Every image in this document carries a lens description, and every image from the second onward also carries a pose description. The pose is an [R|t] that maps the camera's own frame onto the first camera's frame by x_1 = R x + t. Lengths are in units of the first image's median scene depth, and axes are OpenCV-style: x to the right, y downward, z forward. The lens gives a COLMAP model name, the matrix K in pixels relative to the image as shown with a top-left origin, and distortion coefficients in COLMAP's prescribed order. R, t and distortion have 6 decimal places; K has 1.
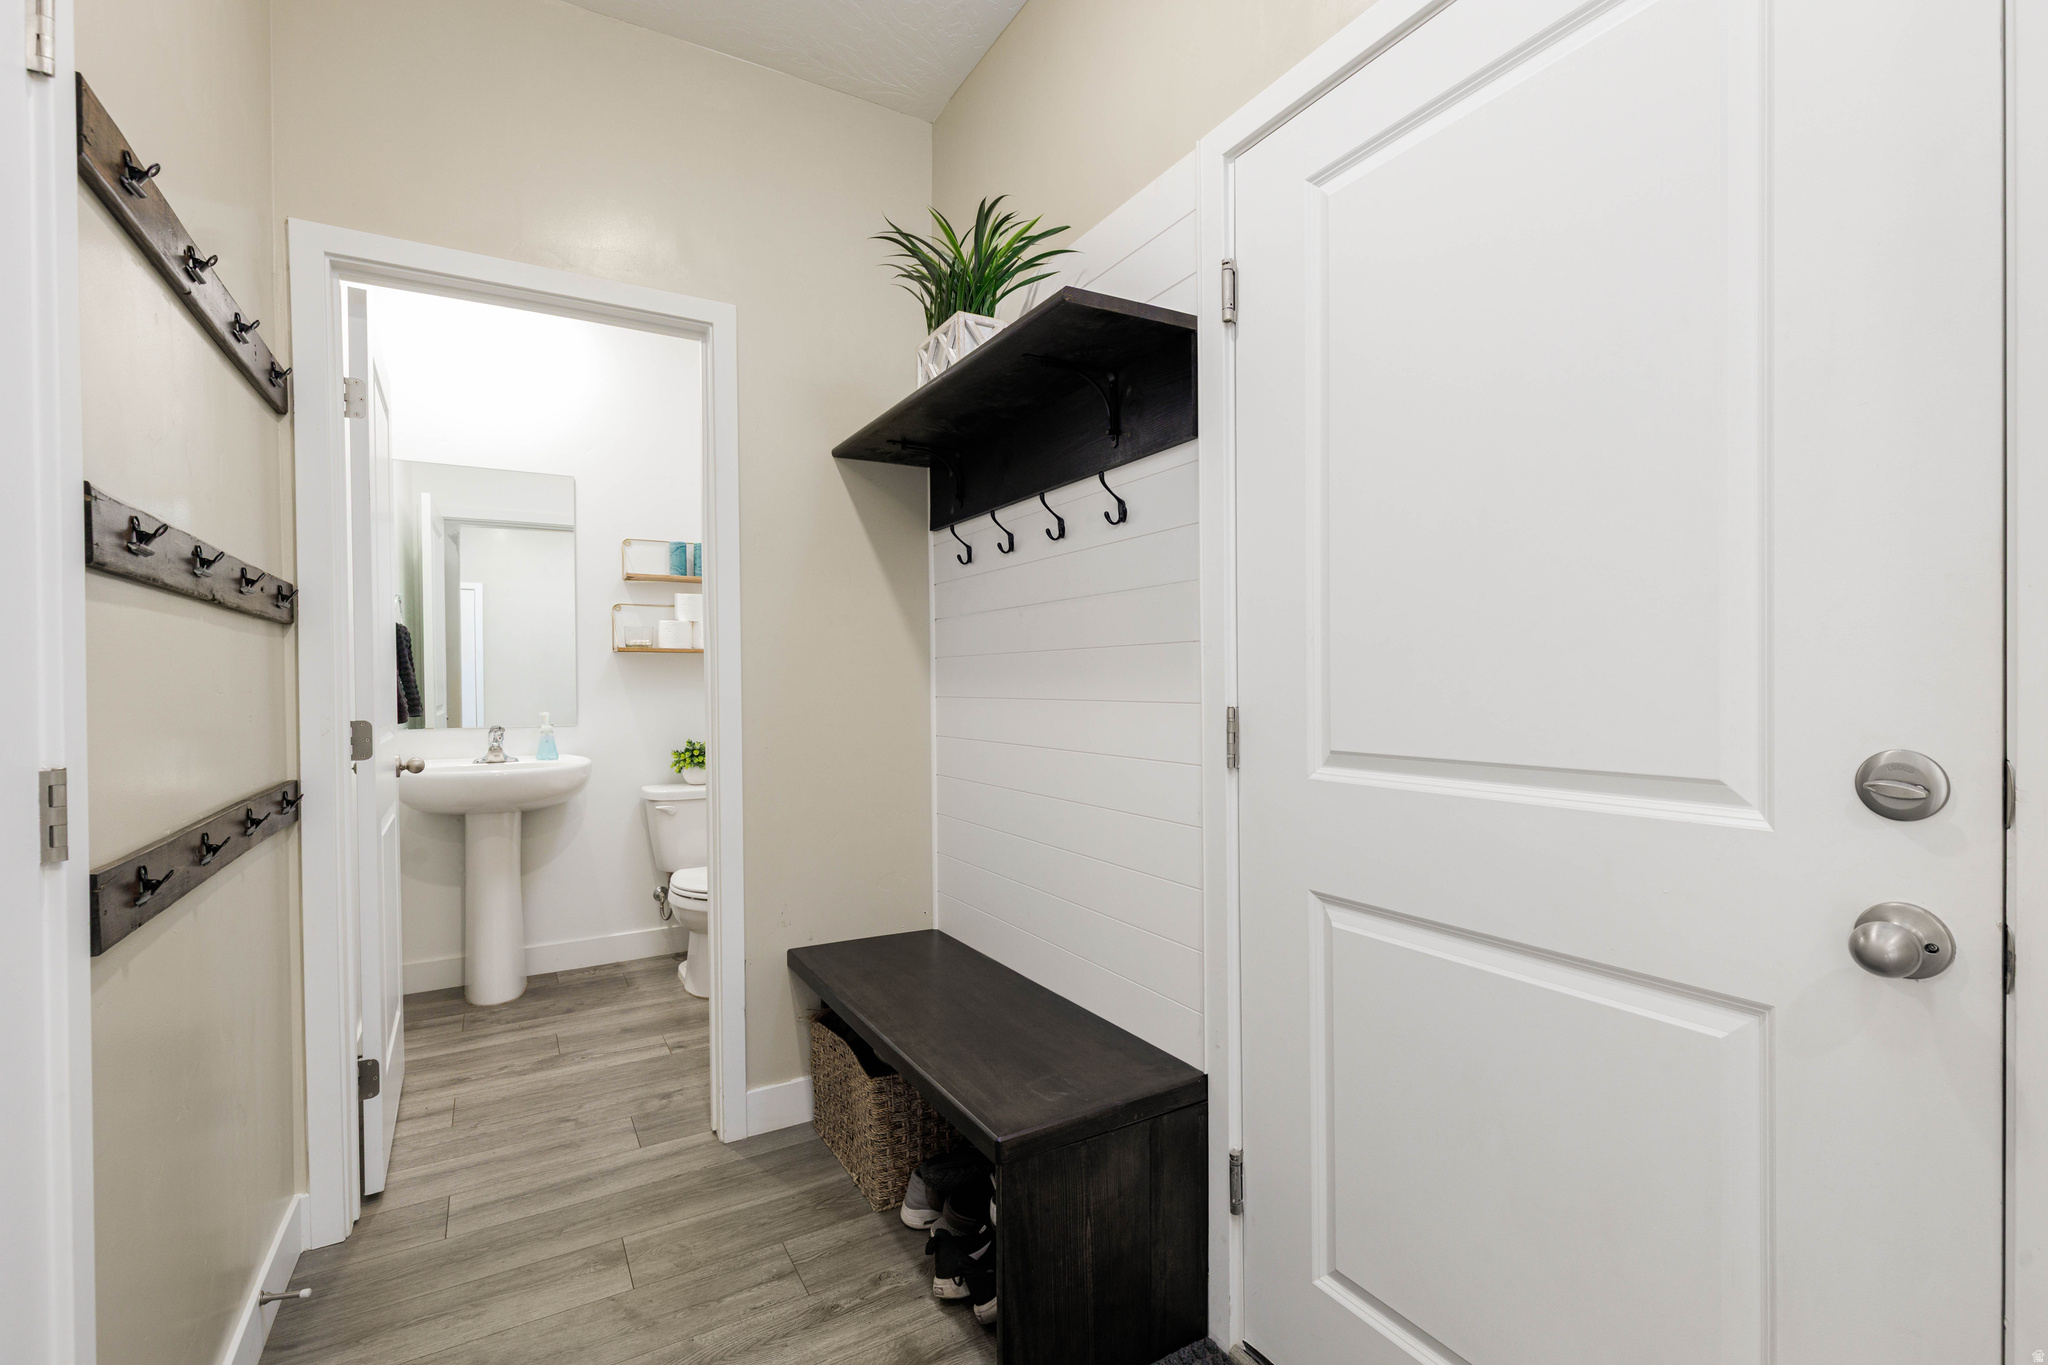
lens RADIAL K [[921.3, 0, 1024.0], [0, 921.3, 682.5], [0, 0, 1]] dist [-0.001492, -0.000183]
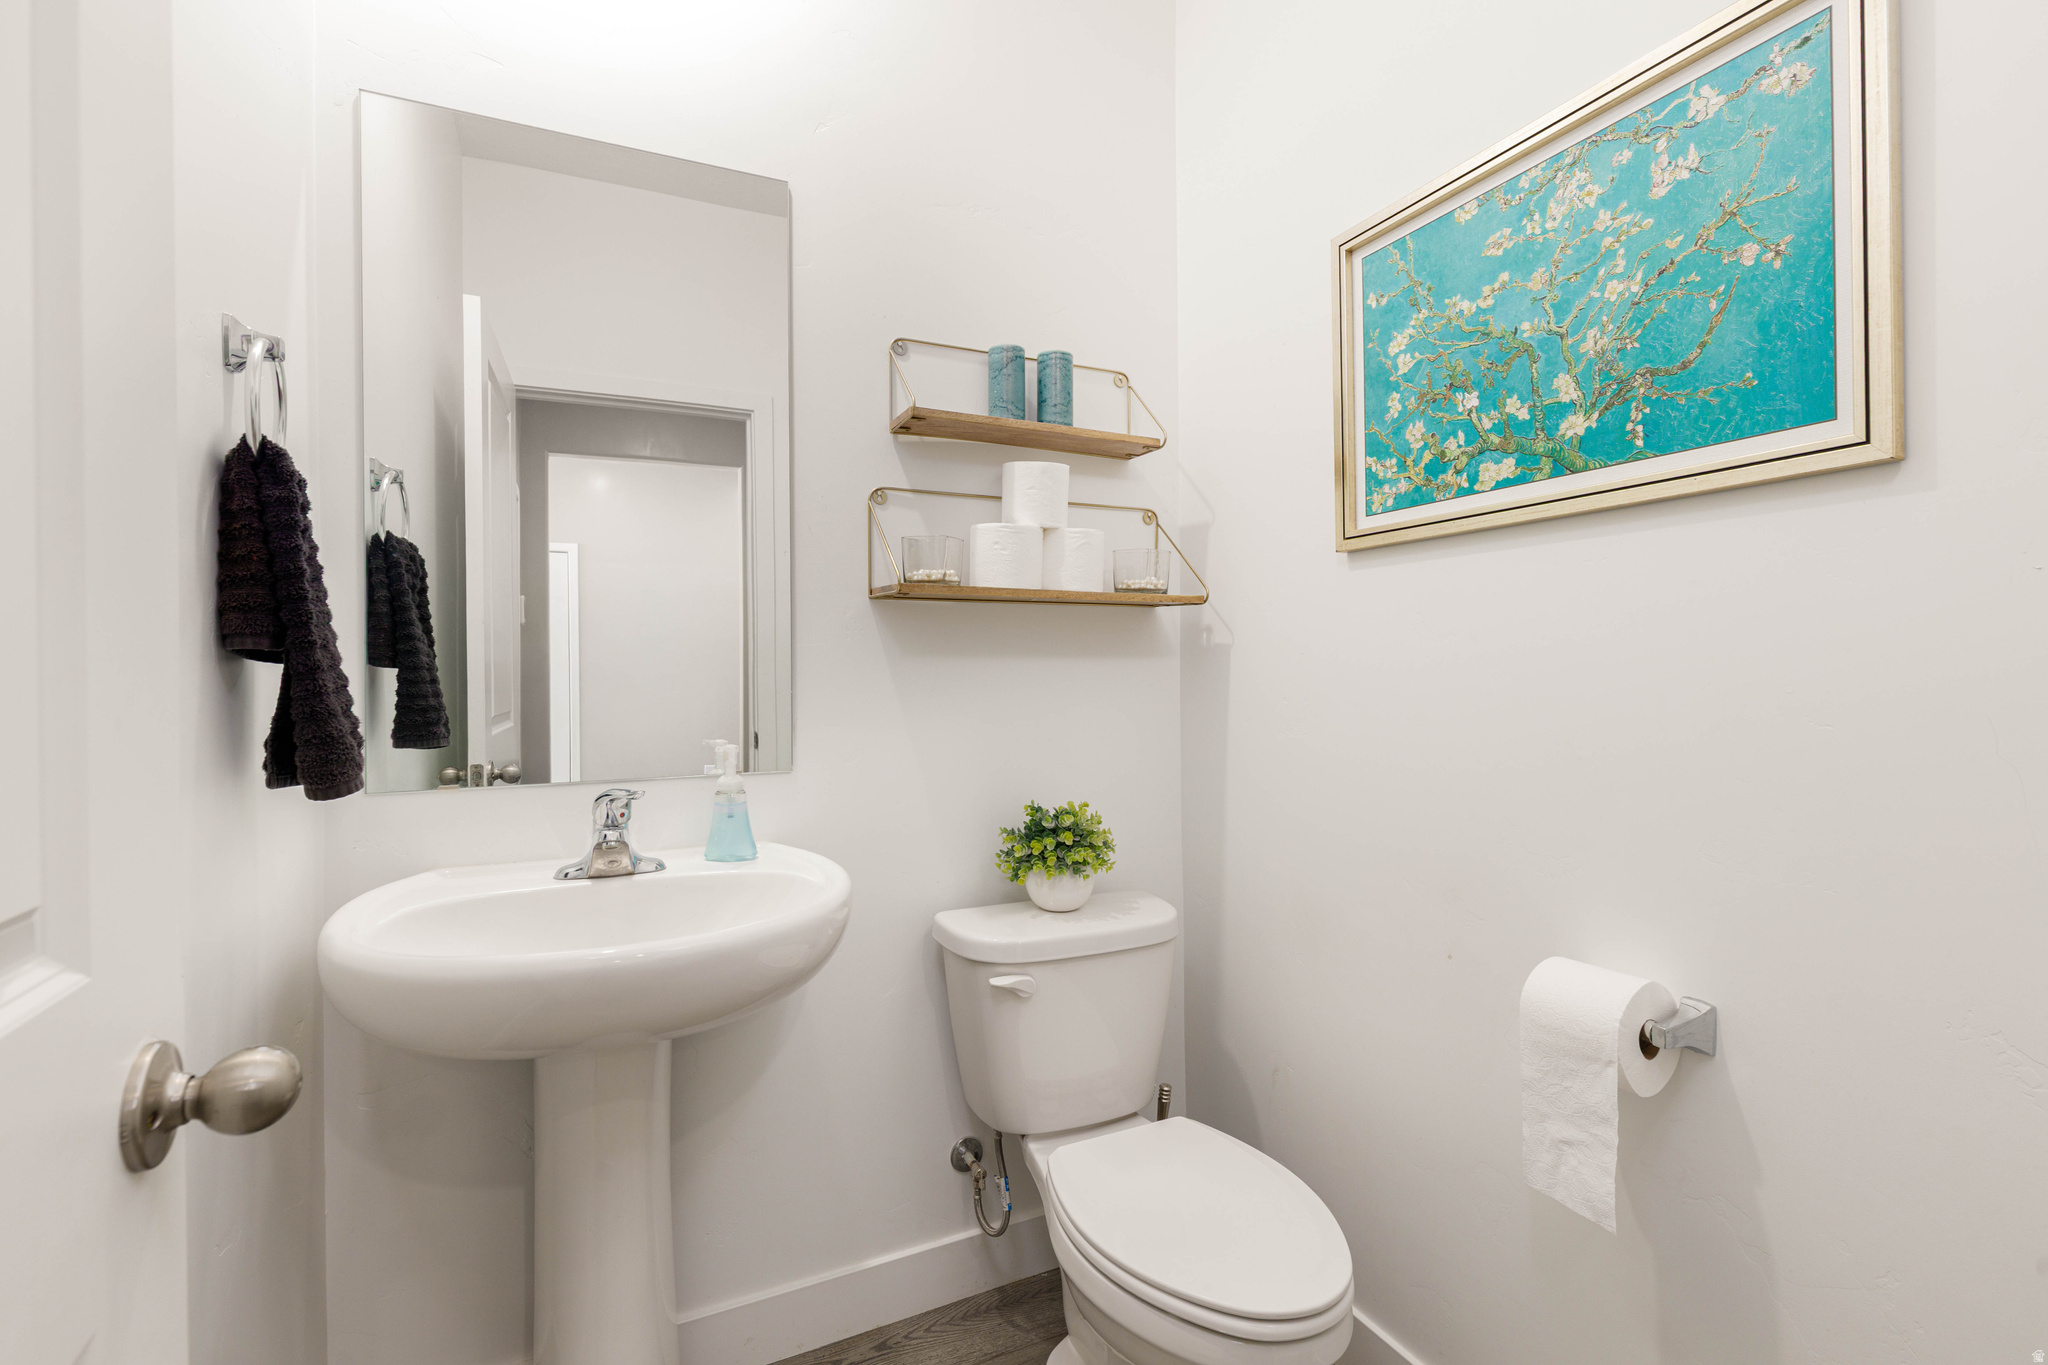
lens RADIAL K [[921.3, 0, 1024.0], [0, 921.3, 682.5], [0, 0, 1]] dist [-0.001492, -0.000183]
pose [[0.996792, 0.000594, -0.080029, -0.342651], [-0.000004, 0.999973, 0.007375, 0.002296], [0.080031, -0.007351, 0.996765, 0.582498]]
